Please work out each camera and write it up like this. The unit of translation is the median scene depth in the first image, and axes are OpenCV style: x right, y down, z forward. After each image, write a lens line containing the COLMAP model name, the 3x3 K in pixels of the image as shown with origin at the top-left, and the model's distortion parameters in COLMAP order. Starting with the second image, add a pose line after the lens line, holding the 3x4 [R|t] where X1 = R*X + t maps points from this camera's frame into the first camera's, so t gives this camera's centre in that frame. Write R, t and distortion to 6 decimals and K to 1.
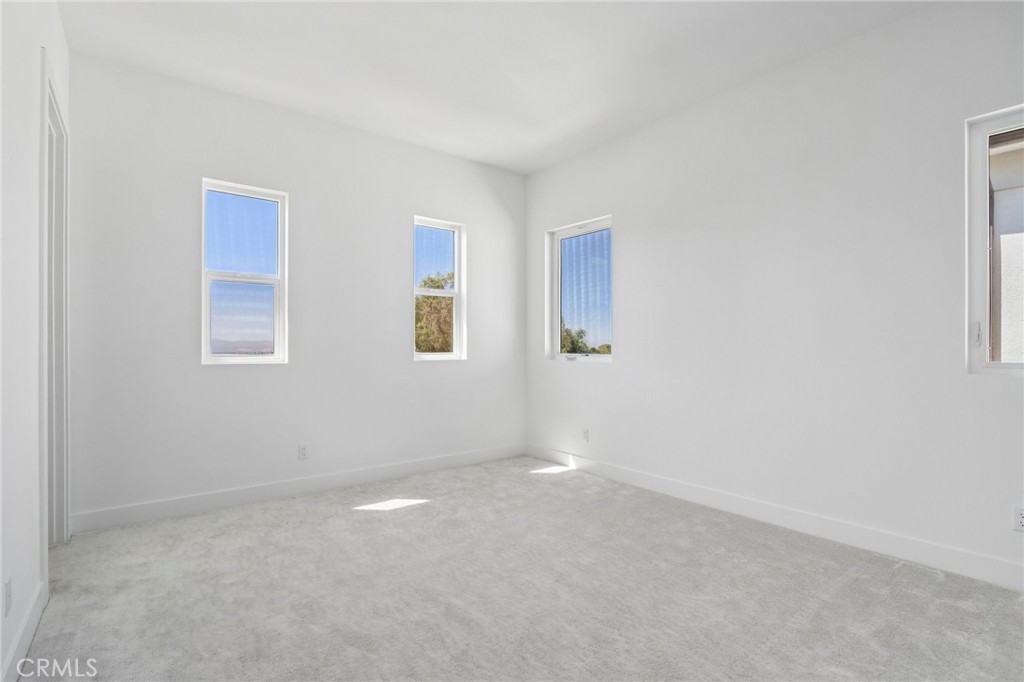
lens RADIAL K [[478.9, 0, 507.6], [0, 478.9, 346.7], [0, 0, 1]] dist [-0.001383, 0.000288]
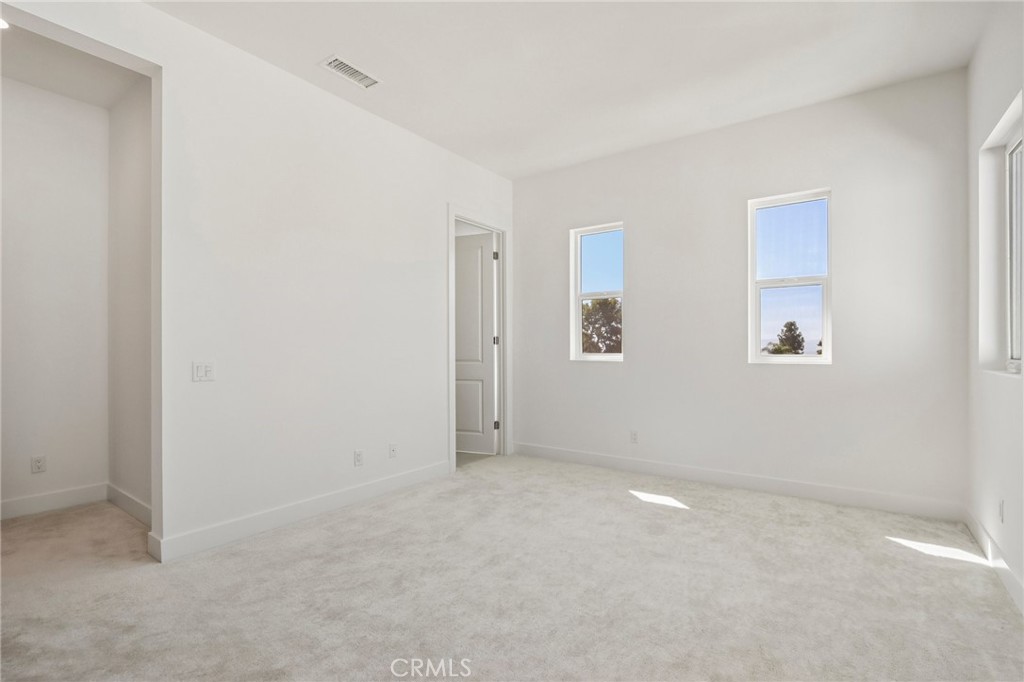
lens RADIAL K [[478.9, 0, 507.6], [0, 478.9, 346.7], [0, 0, 1]] dist [-0.001383, 0.000288]
pose [[0.290061, -0.003914, -0.957000, 0.627707], [0.002002, 0.999992, -0.003483, 0.000787], [0.957006, -0.000905, 0.290066, 0.365028]]
